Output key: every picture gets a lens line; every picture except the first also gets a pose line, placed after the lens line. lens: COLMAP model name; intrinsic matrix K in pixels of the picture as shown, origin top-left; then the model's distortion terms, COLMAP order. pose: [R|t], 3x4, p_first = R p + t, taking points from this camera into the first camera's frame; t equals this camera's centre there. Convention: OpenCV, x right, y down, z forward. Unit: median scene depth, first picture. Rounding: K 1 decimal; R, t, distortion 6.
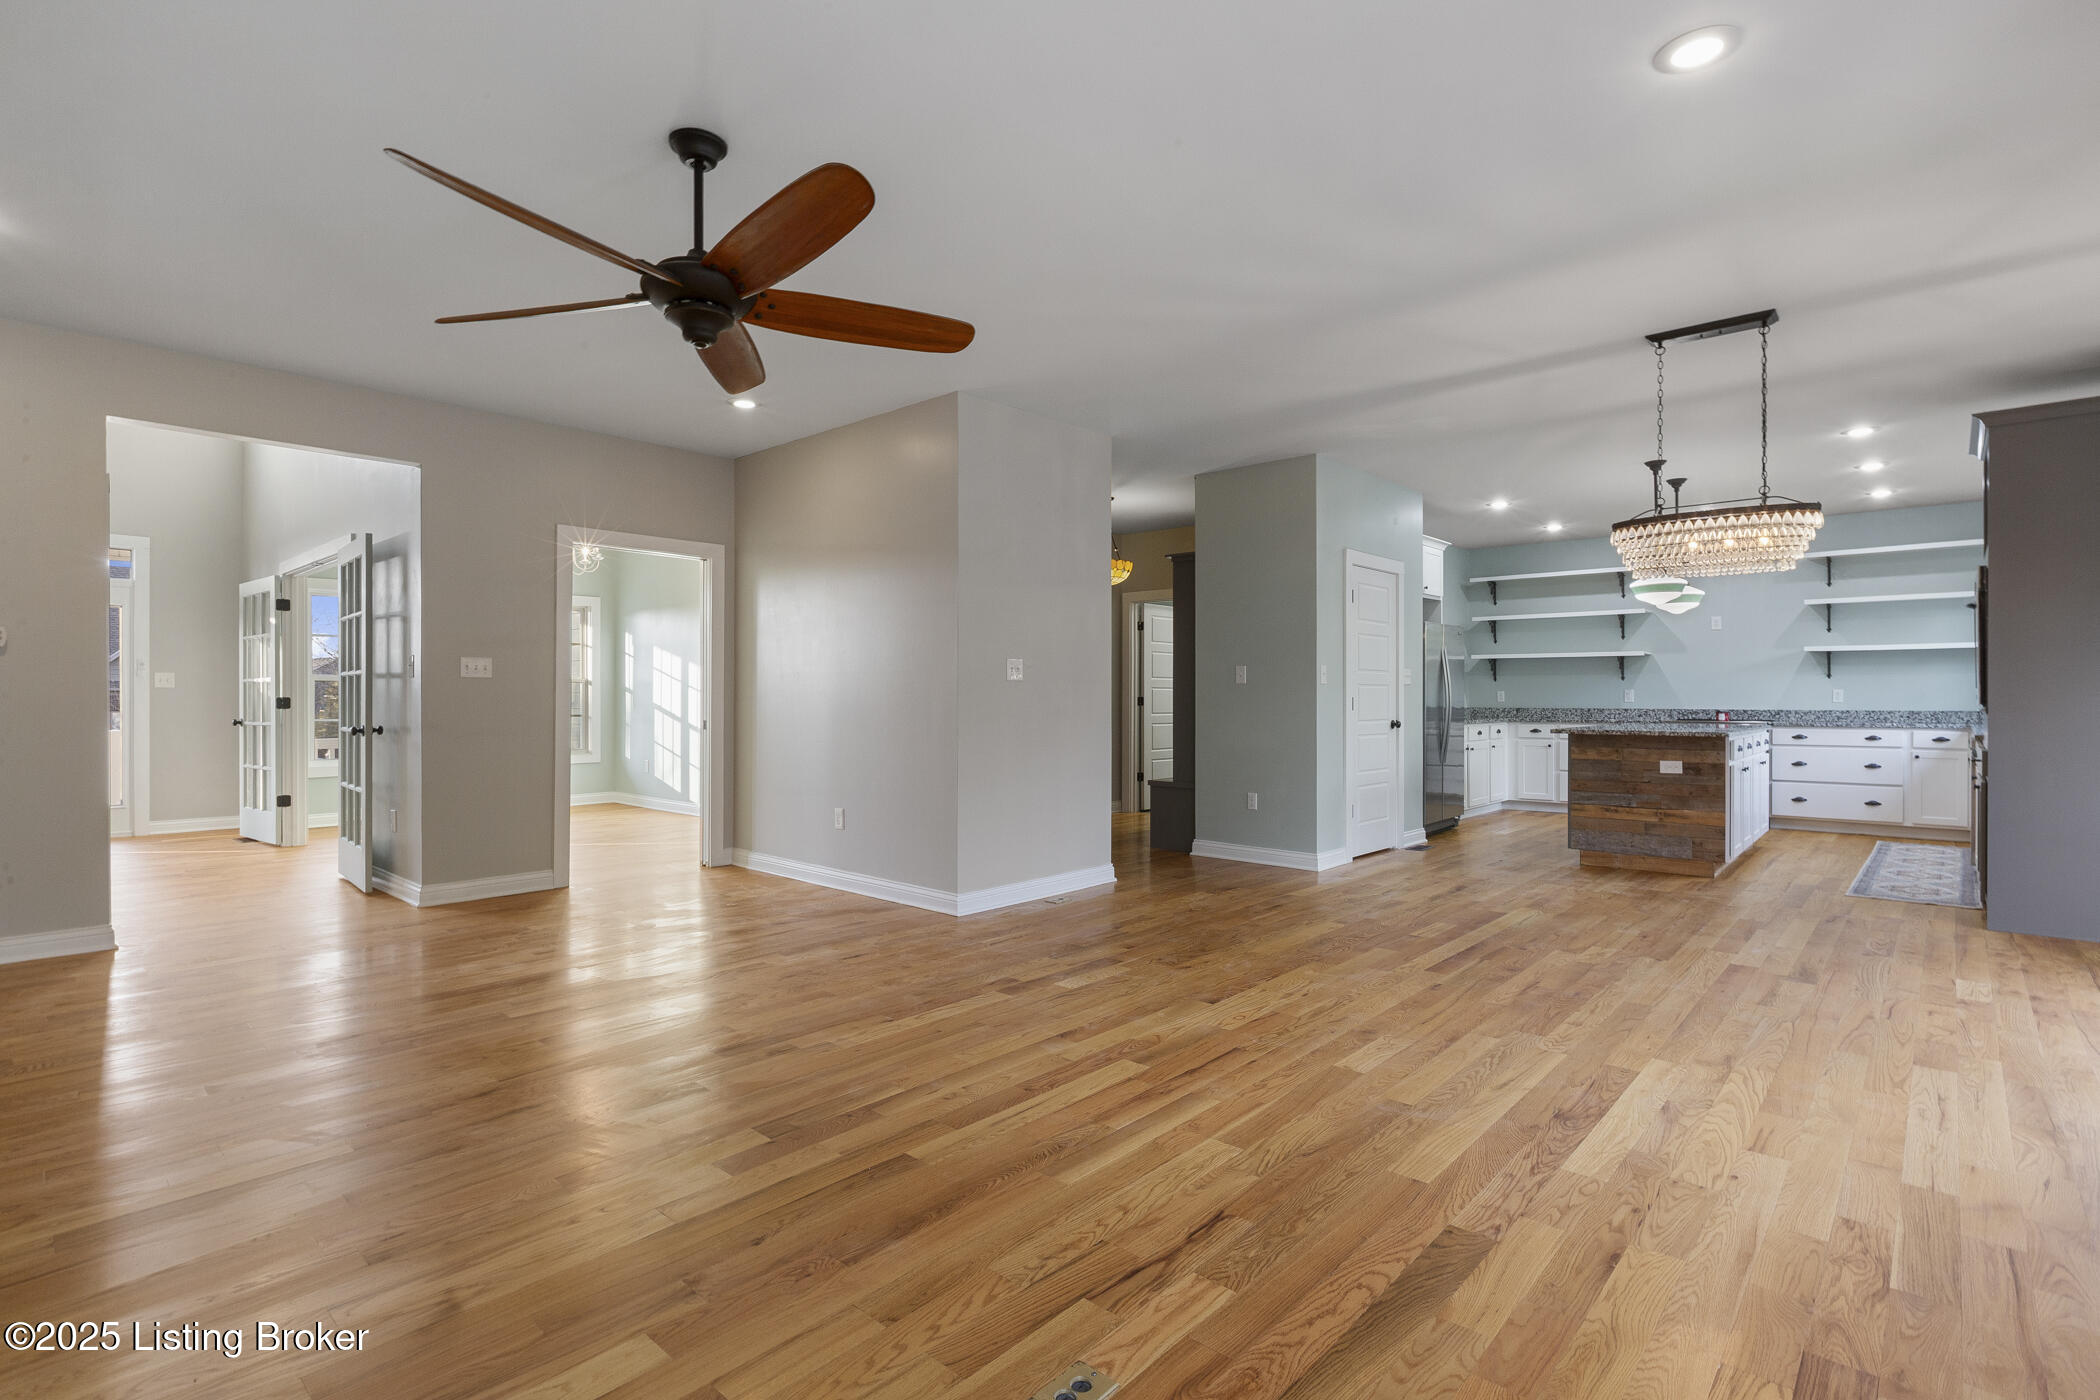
lens RADIAL K [[990.1, 0, 1053.5], [0, 990.1, 691.7], [0, 0, 1]] dist [0.012104, -0.009818]
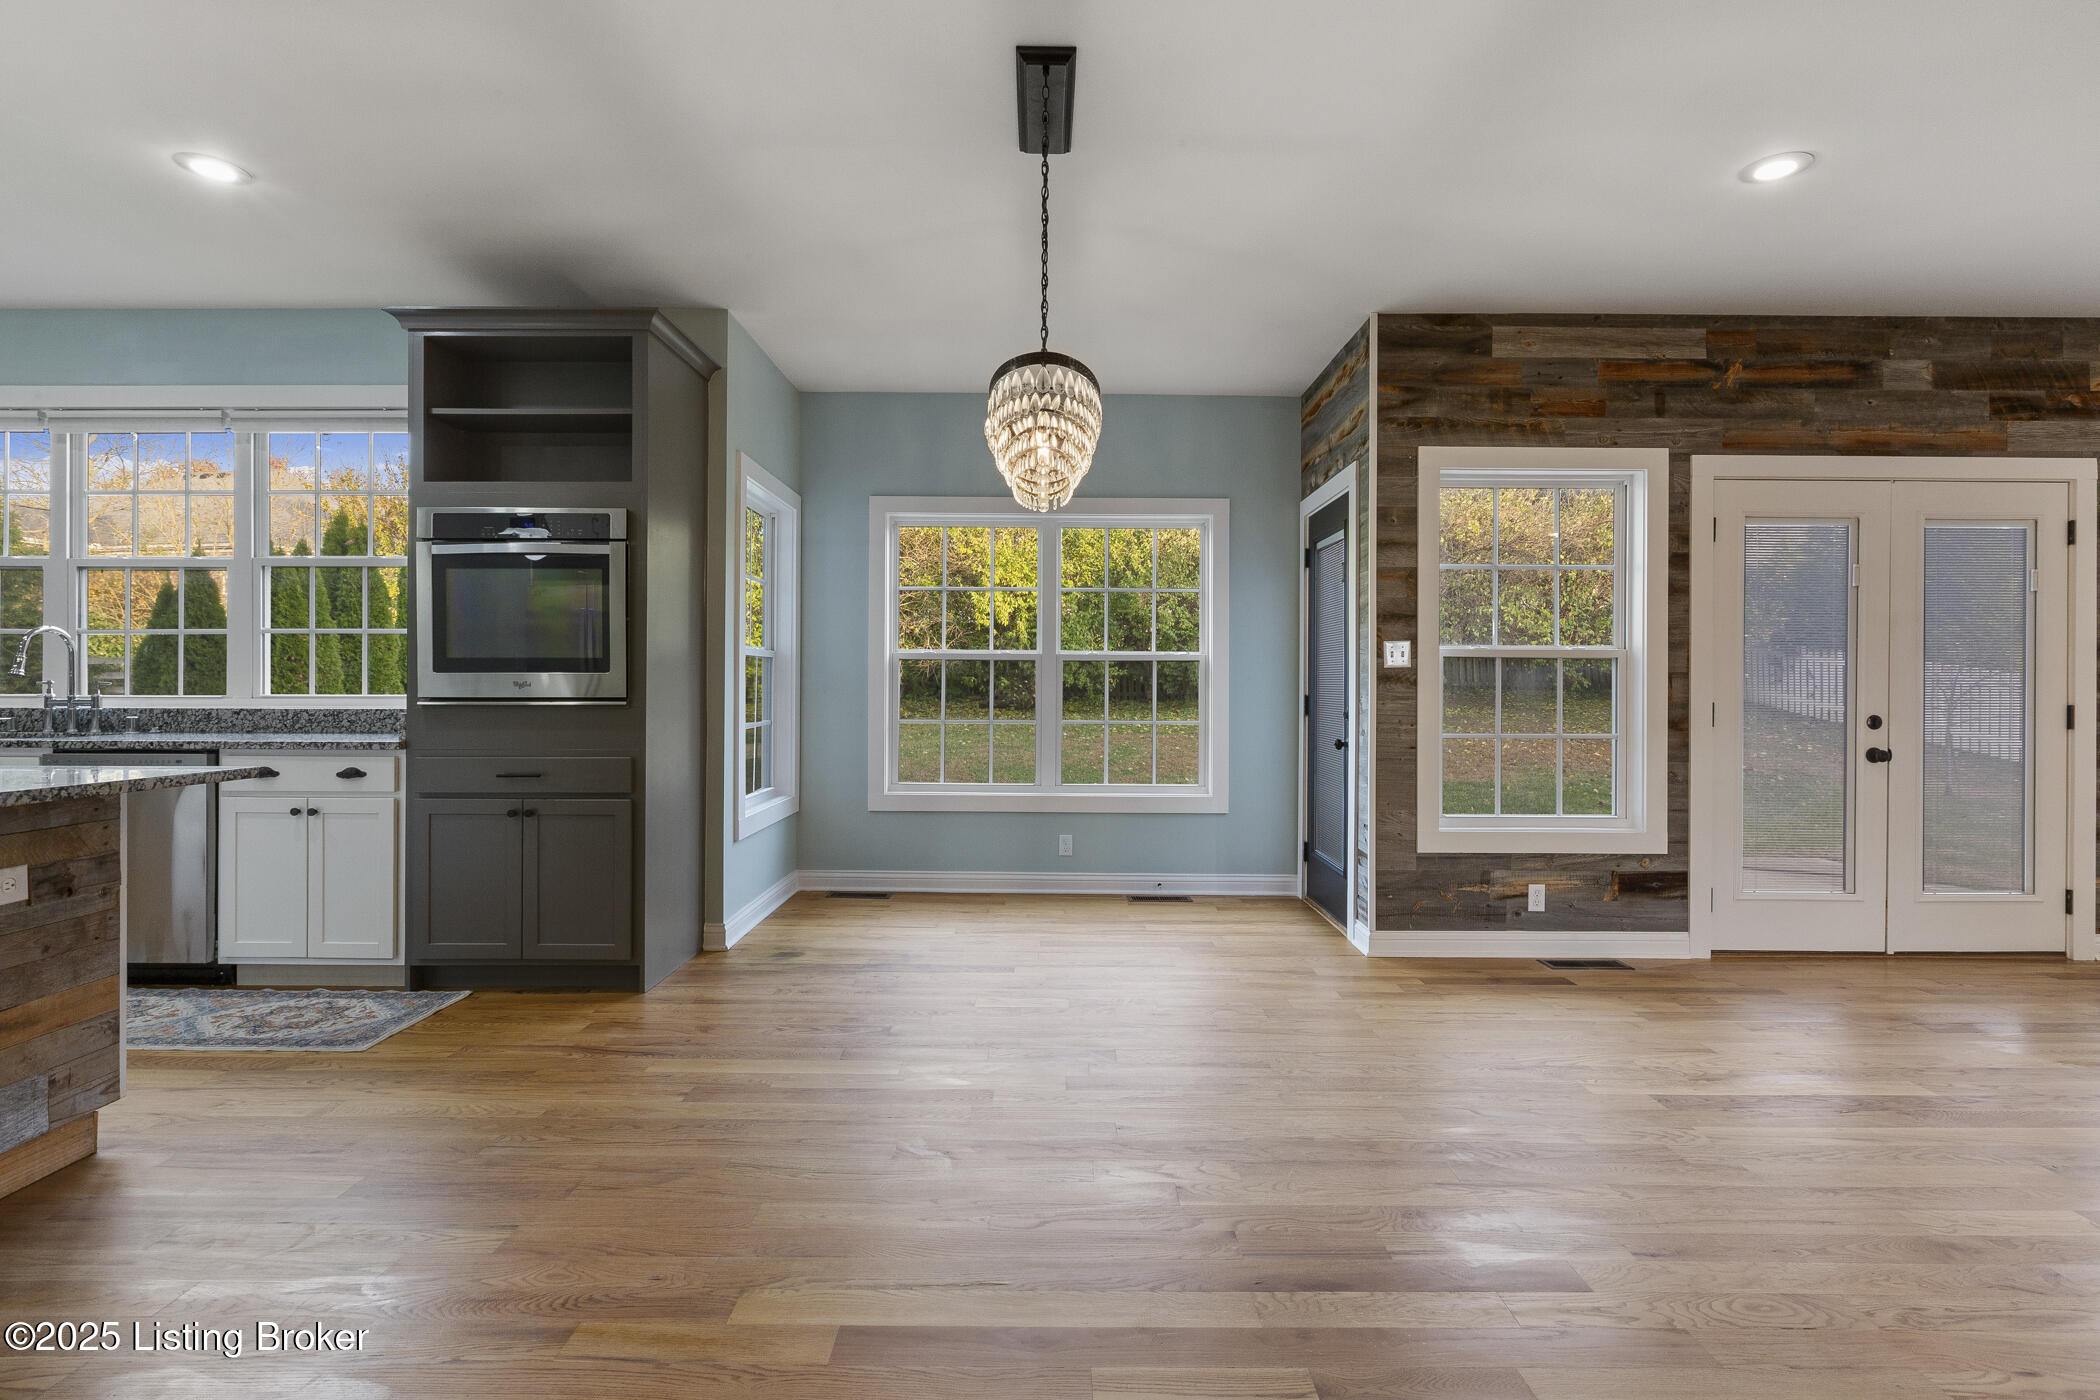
lens RADIAL K [[990.1, 0, 1053.5], [0, 990.1, 691.7], [0, 0, 1]] dist [0.012104, -0.009818]
pose [[-0.683024, -0.004125, 0.730384, 0.134217], [-0.006640, 0.999978, -0.000561, 0.007054], [-0.730366, -0.005233, -0.683036, 0.991294]]
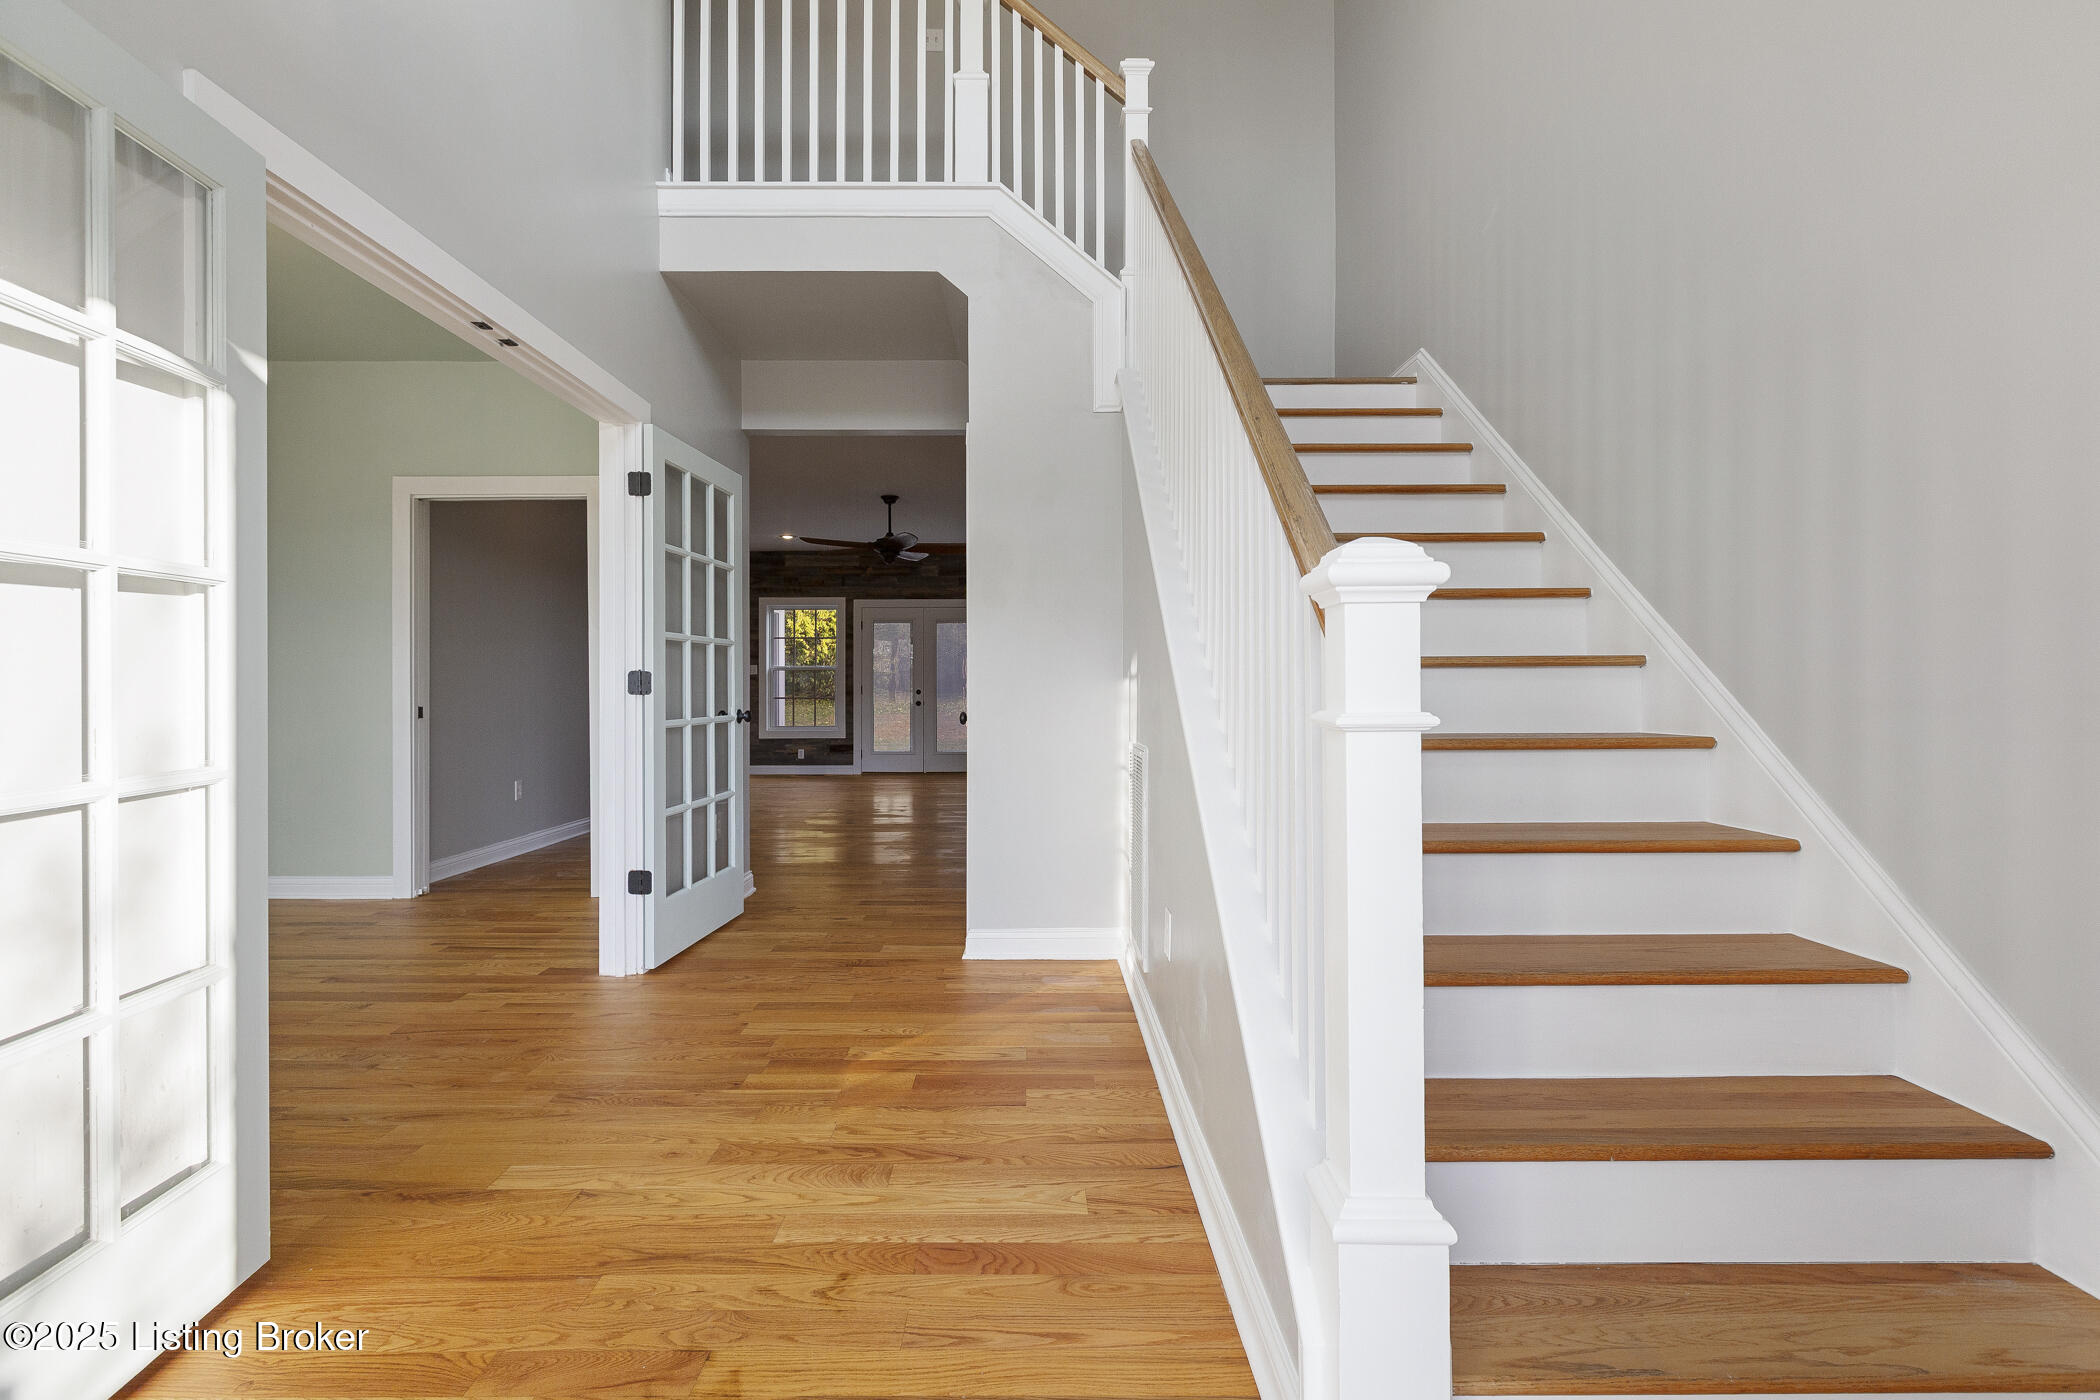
lens RADIAL K [[956.3, 0, 1036.3], [0, 956.3, 675.4], [0, 0, 1]] dist [-0.002924, 0.000357]
pose [[-0.676127, 0.009348, 0.736726, -1.298287], [0.002486, 0.999943, -0.010407, 0.011784], [-0.736781, -0.005205, -0.676112, 1.216452]]
